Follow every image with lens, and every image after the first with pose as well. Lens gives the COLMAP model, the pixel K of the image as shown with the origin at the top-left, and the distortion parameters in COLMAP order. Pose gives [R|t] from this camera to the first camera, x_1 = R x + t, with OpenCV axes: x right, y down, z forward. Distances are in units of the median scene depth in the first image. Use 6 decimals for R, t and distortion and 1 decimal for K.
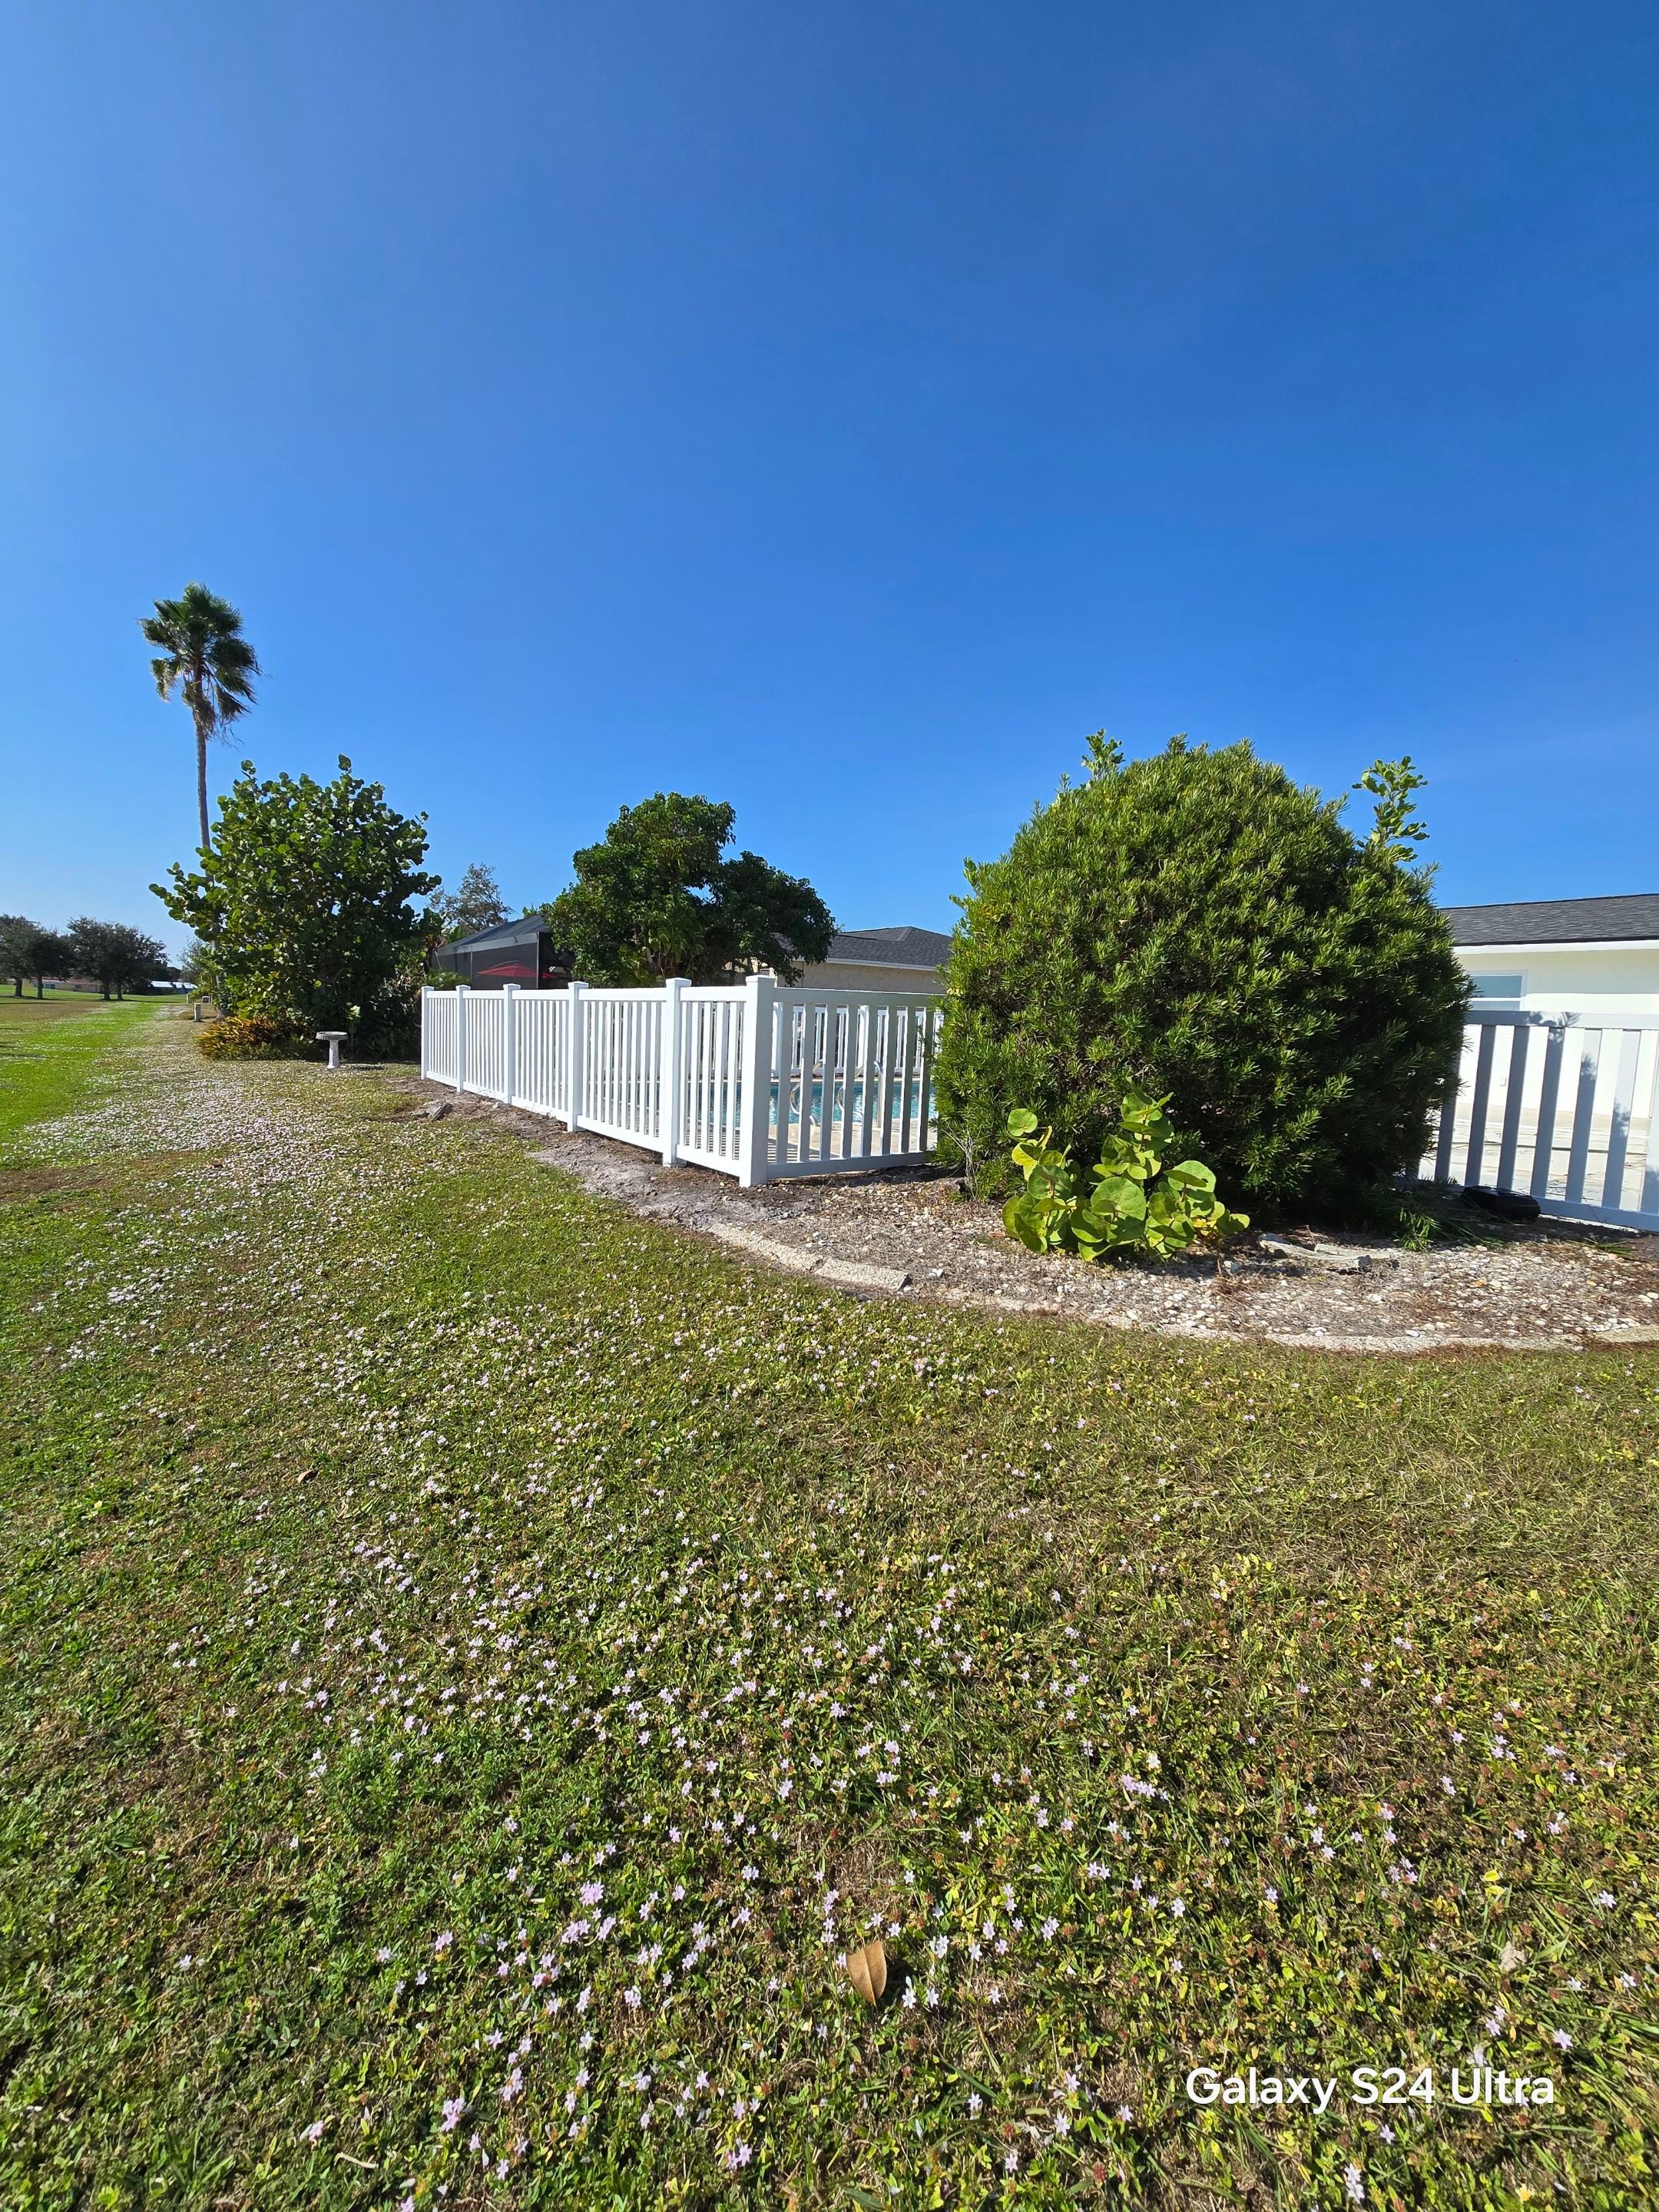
lens RADIAL K [[914.9, 0, 829.3], [0, 914.9, 1101.2], [0, 0, 1]] dist [-0.000464, 0.000719]
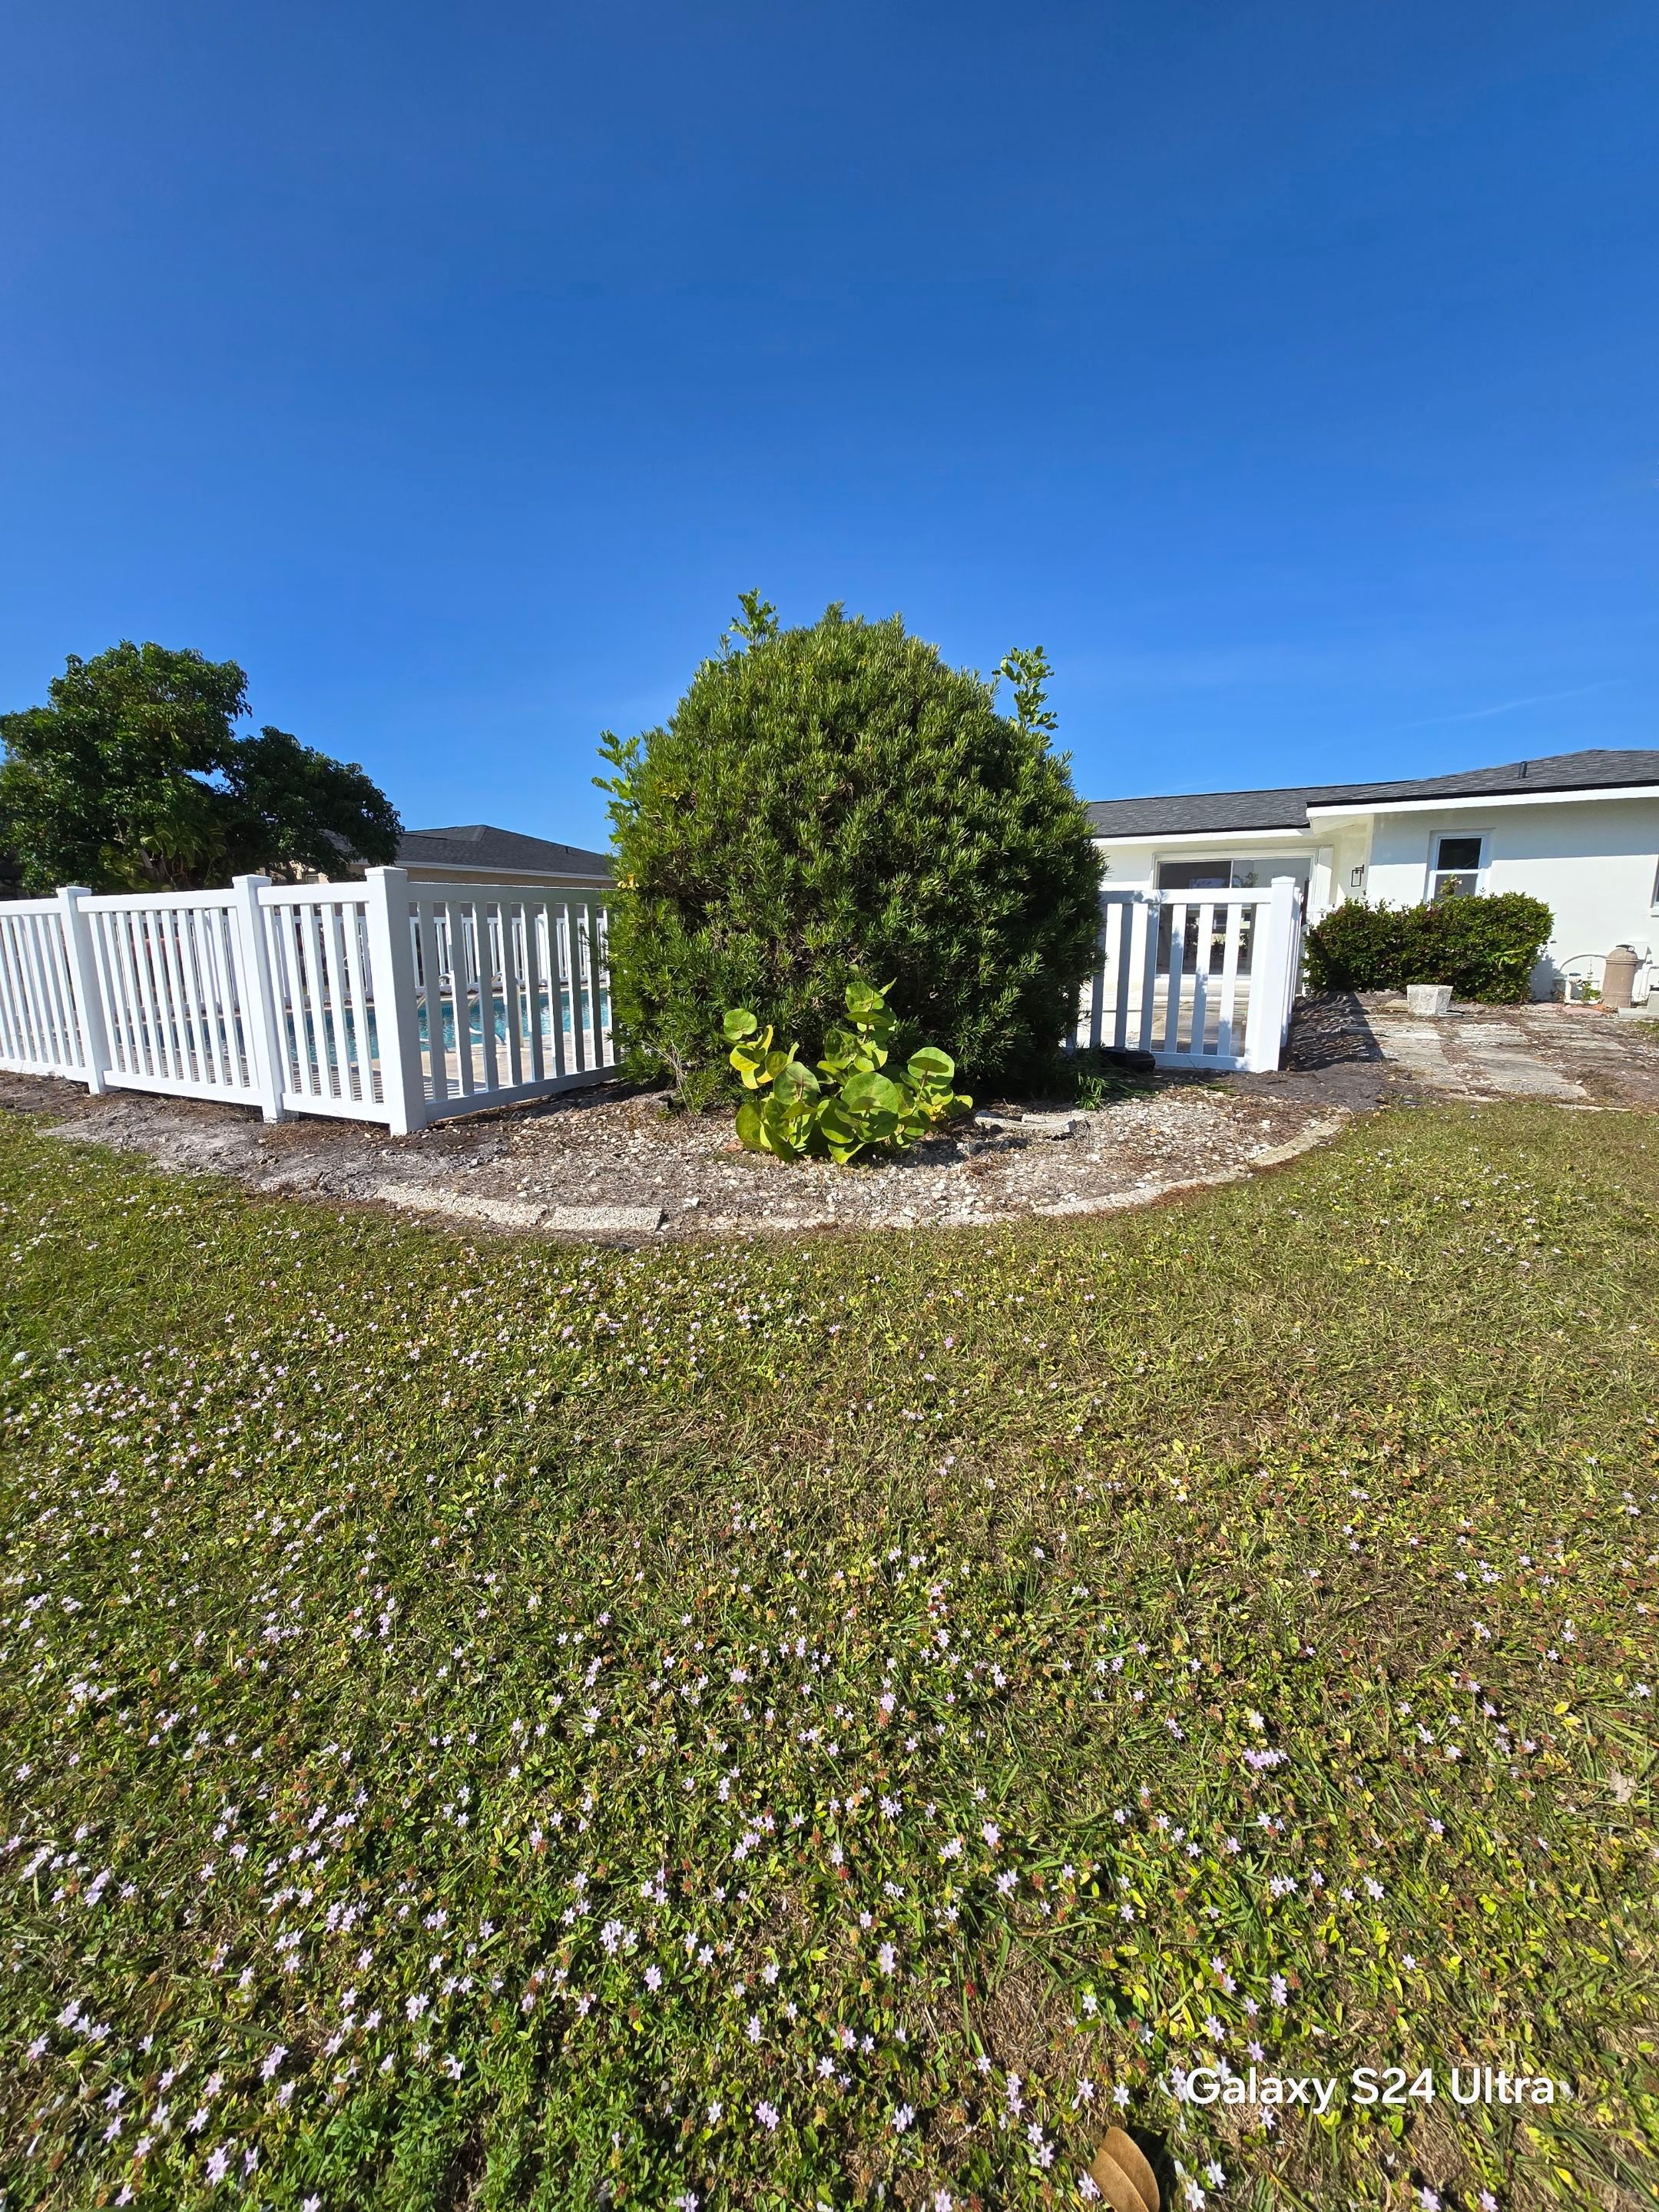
lens RADIAL K [[914.9, 0, 829.3], [0, 914.9, 1101.2], [0, 0, 1]] dist [-0.000464, 0.000719]
pose [[0.900441, -0.121148, 0.417767, -0.102742], [0.078601, 0.989939, 0.117657, -0.001180], [-0.427817, -0.073106, 0.900904, 0.140455]]
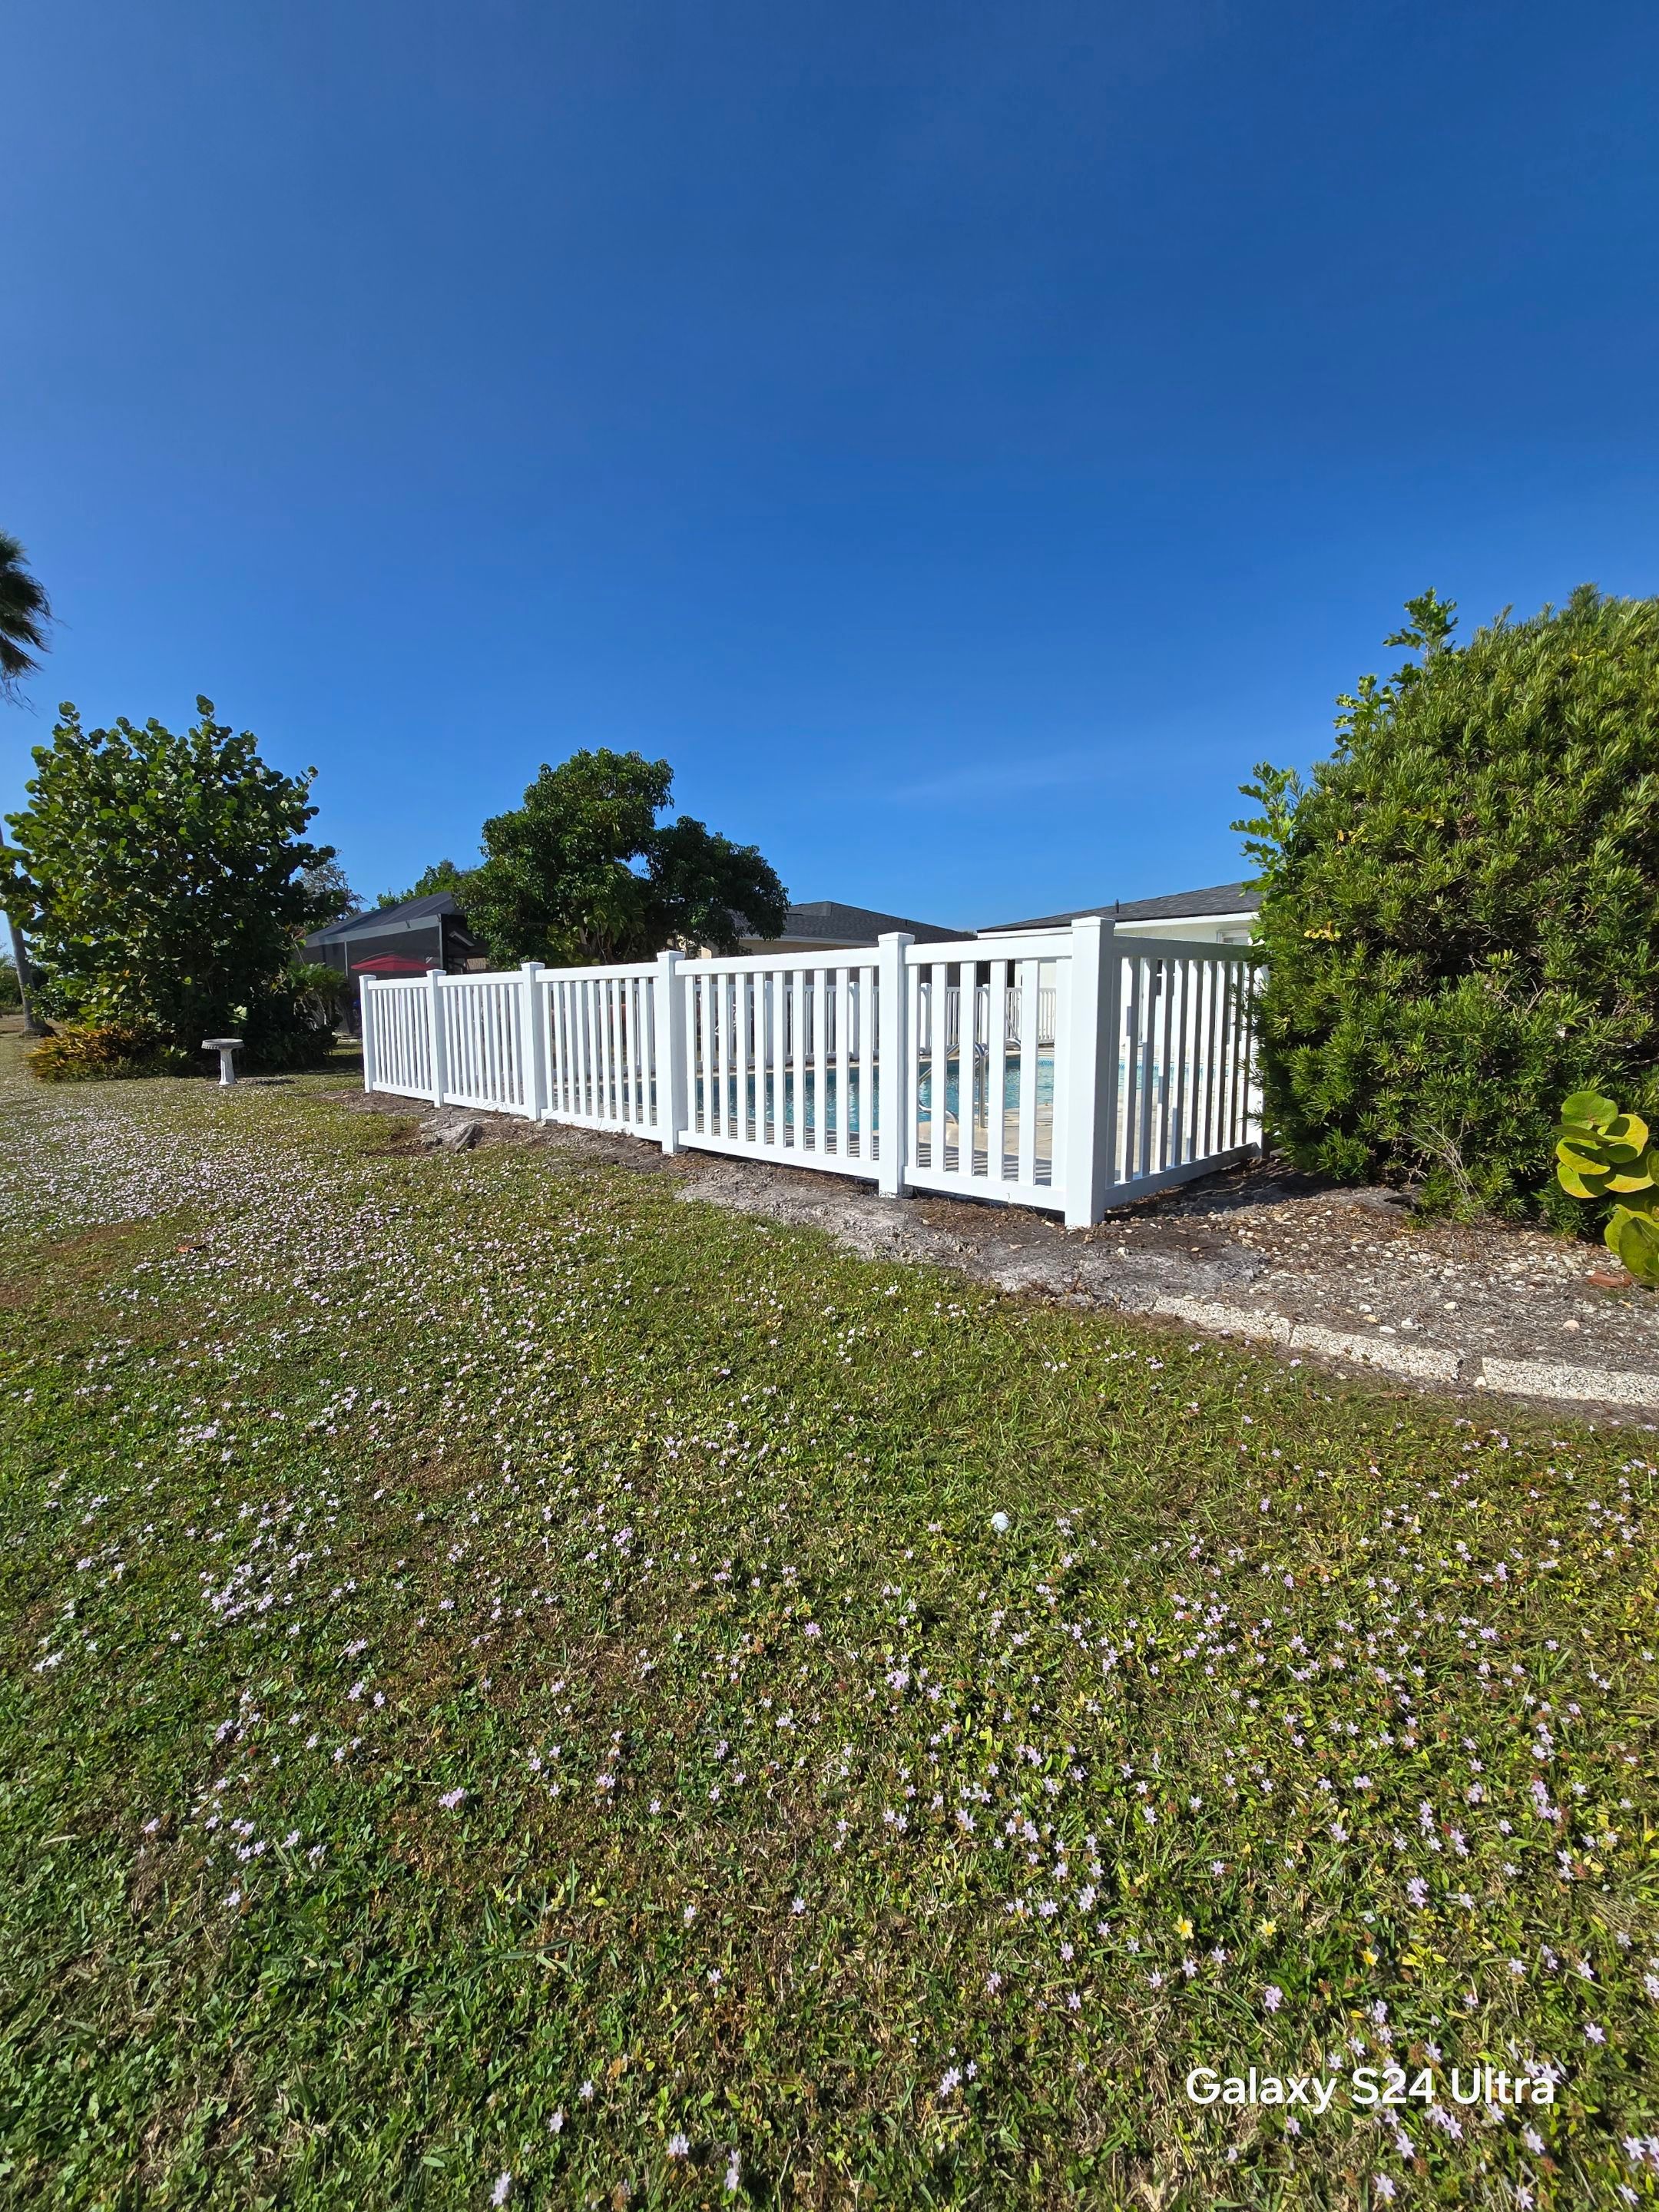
lens RADIAL K [[914.9, 0, 829.3], [0, 914.9, 1101.2], [0, 0, 1]] dist [-0.000464, 0.000719]
pose [[0.987289, -0.058166, 0.147909, -0.457495], [0.055530, 0.998217, 0.021895, -0.031646], [-0.148919, -0.013403, 0.988759, 0.421039]]
